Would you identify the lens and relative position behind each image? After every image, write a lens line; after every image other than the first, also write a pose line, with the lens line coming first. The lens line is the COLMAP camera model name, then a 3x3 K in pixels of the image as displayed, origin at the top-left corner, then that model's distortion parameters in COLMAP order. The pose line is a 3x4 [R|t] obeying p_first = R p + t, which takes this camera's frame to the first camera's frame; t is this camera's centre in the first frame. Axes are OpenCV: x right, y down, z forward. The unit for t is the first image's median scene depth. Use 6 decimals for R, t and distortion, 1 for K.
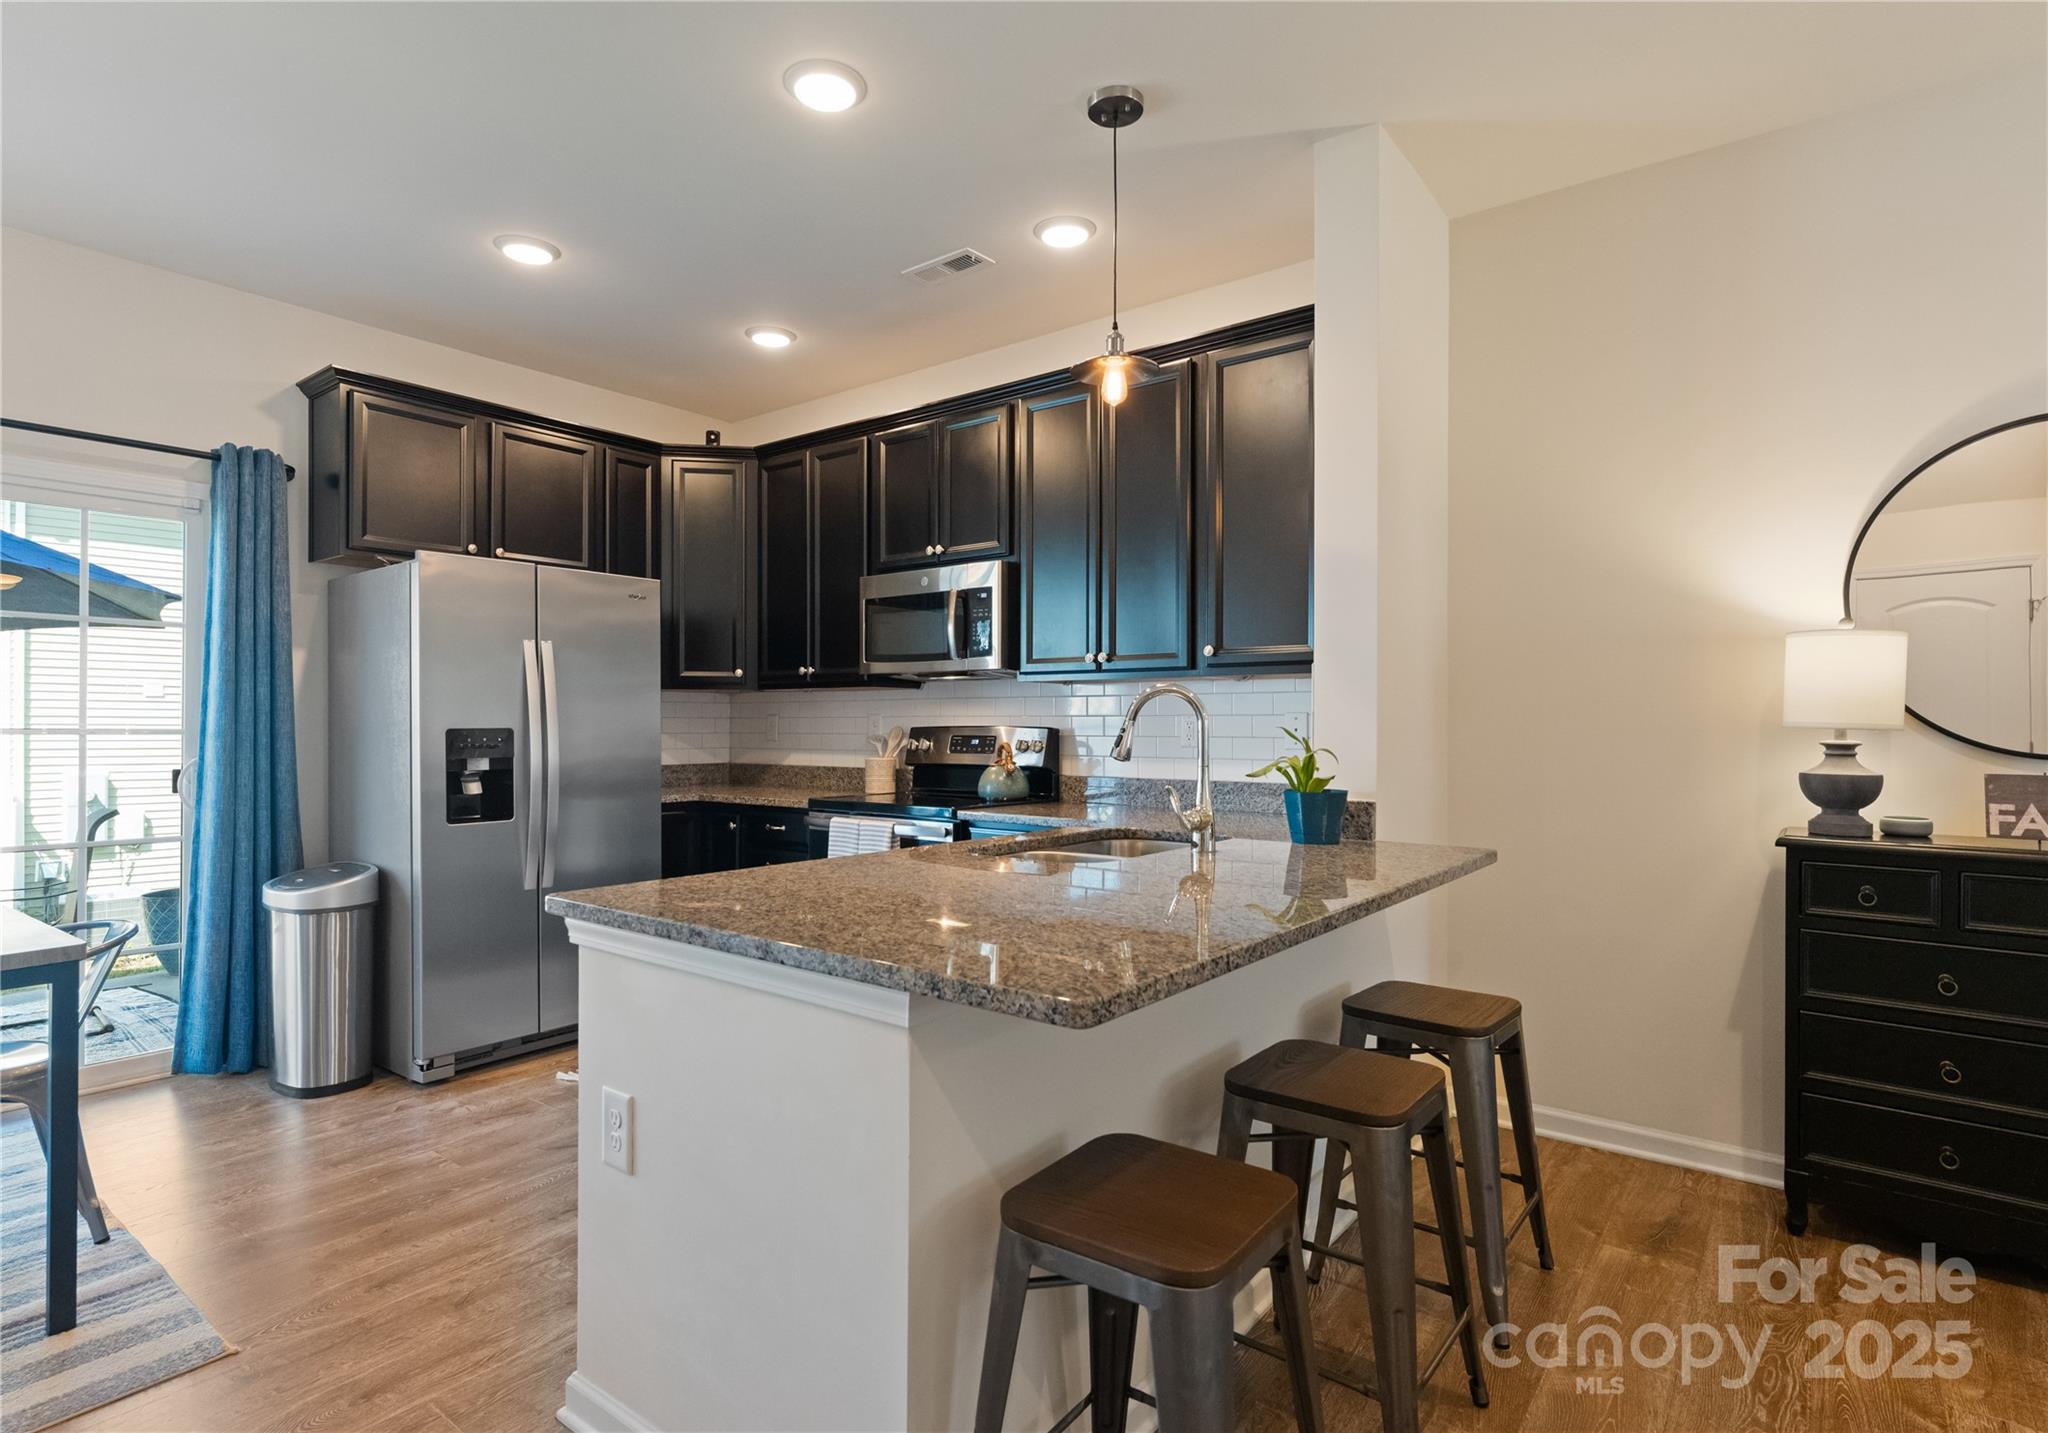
lens RADIAL K [[1058.1, 0, 1027.0], [0, 1058.1, 719.5], [0, 0, 1]] dist [0.003248, -0.000929]
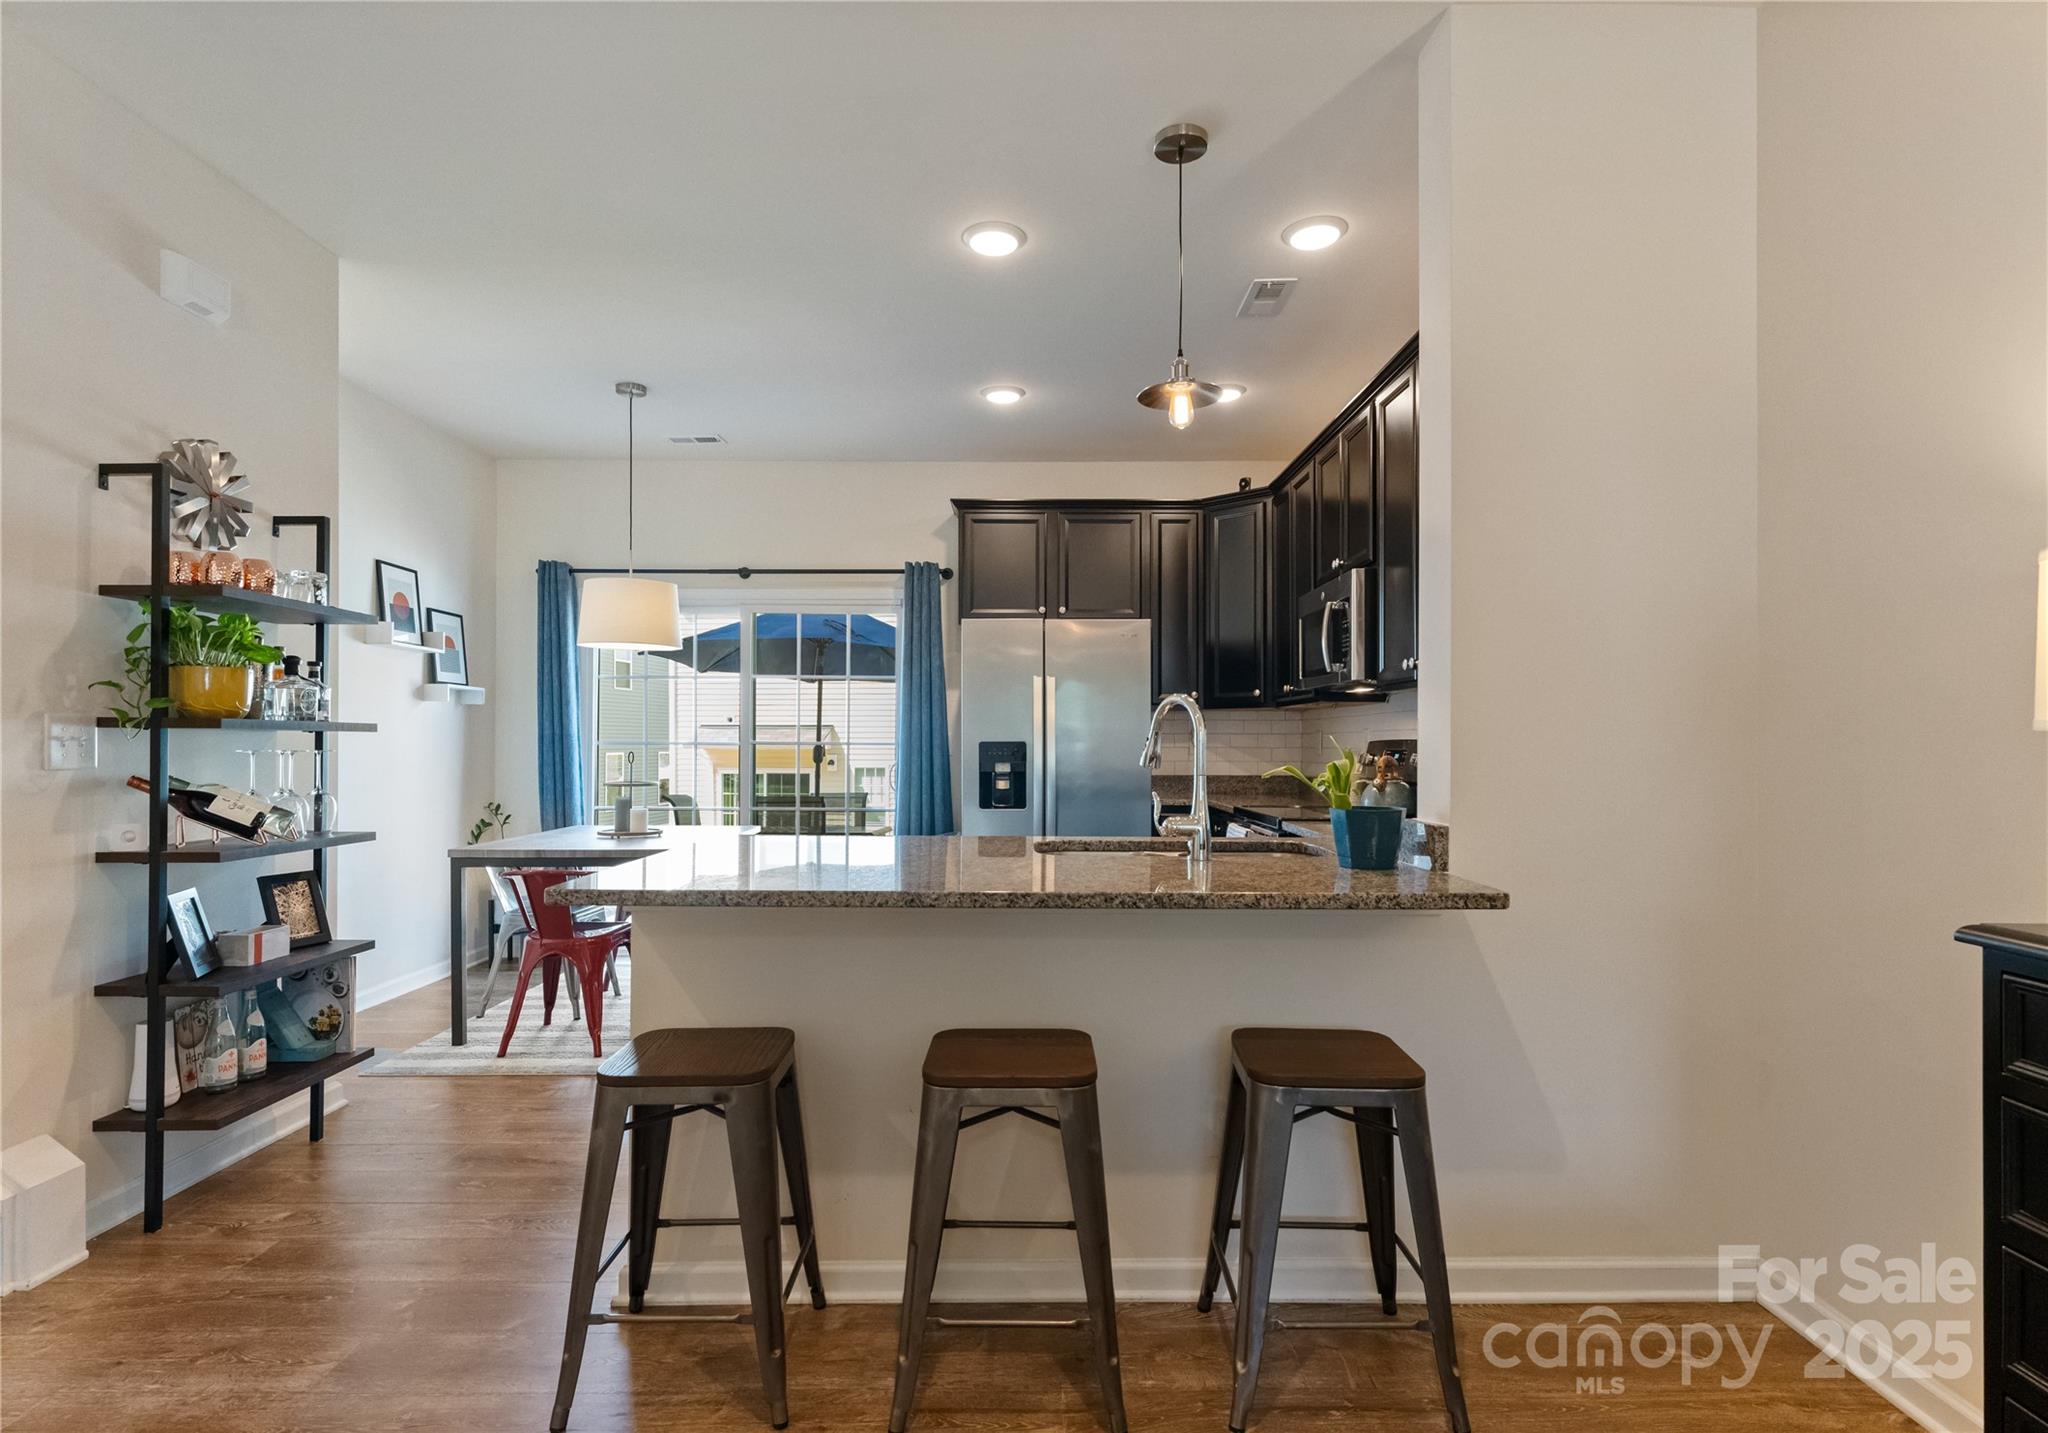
lens RADIAL K [[1058.1, 0, 974.2], [0, 1058.1, 739.8], [0, 0, 1]] dist [0.003248, -0.000929]
pose [[0.575938, -0.000903, -0.817493, 0.589278], [-0.003308, 0.999989, -0.003435, 0.010394], [0.817487, 0.004683, 0.575928, 0.166475]]
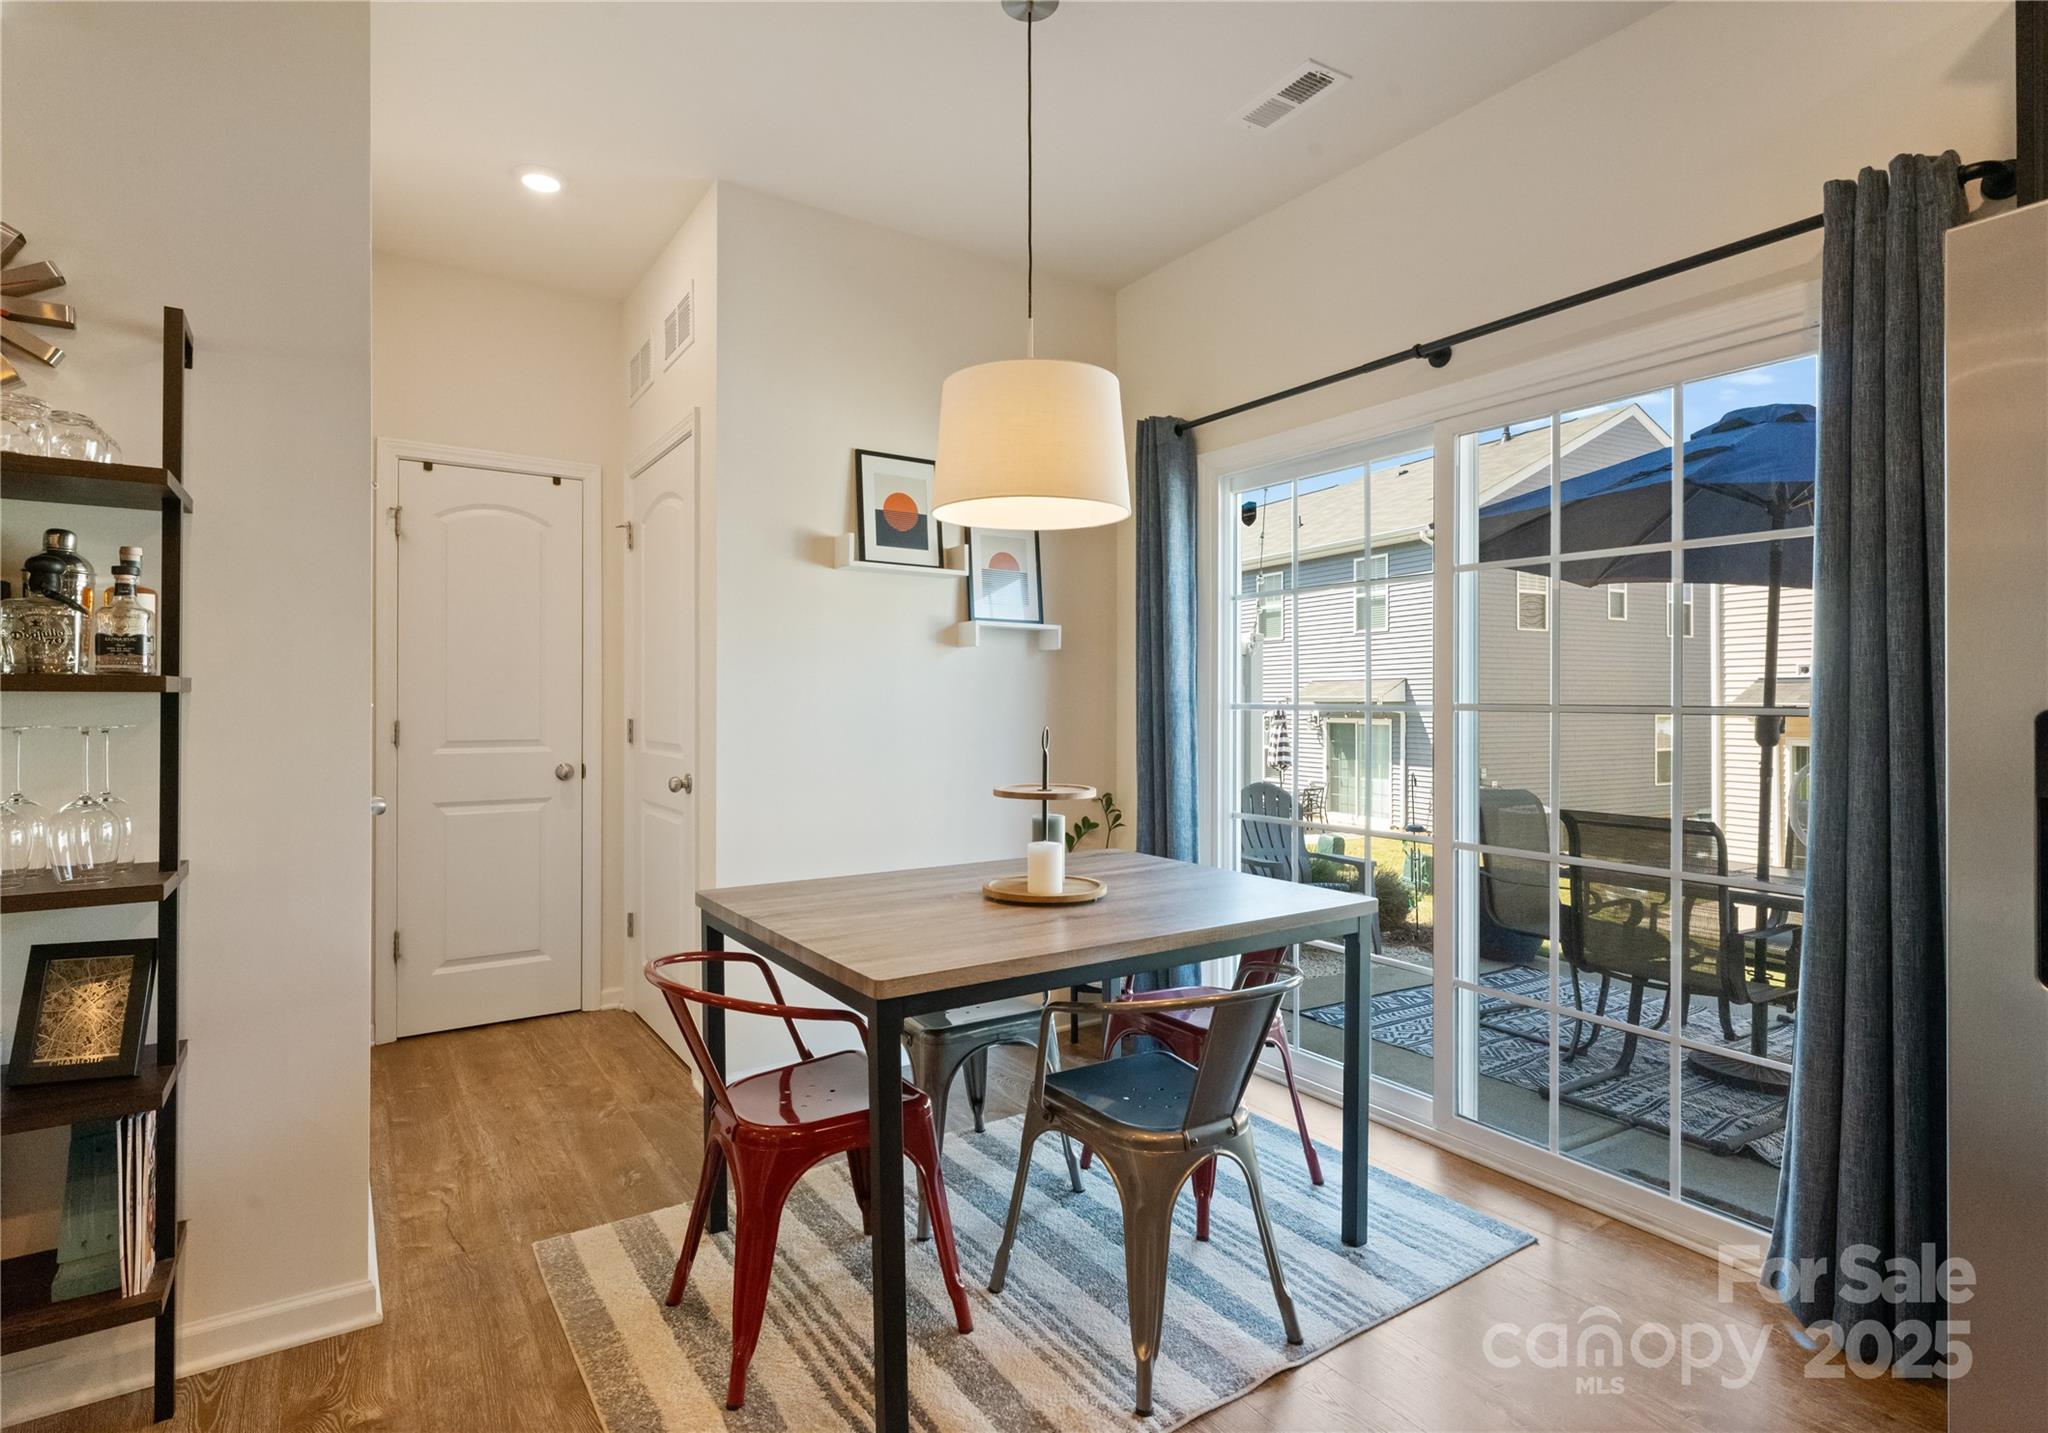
lens RADIAL K [[1034.8, 0, 1009.7], [0, 1034.8, 707.9], [0, 0, 1]] dist [-0.003351, 0.000354]
pose [[-0.317315, 0.006737, -0.948296, -0.108708], [-0.000632, 0.999973, 0.007316, 0.005677], [0.948320, 0.002921, -0.317302, 0.751320]]
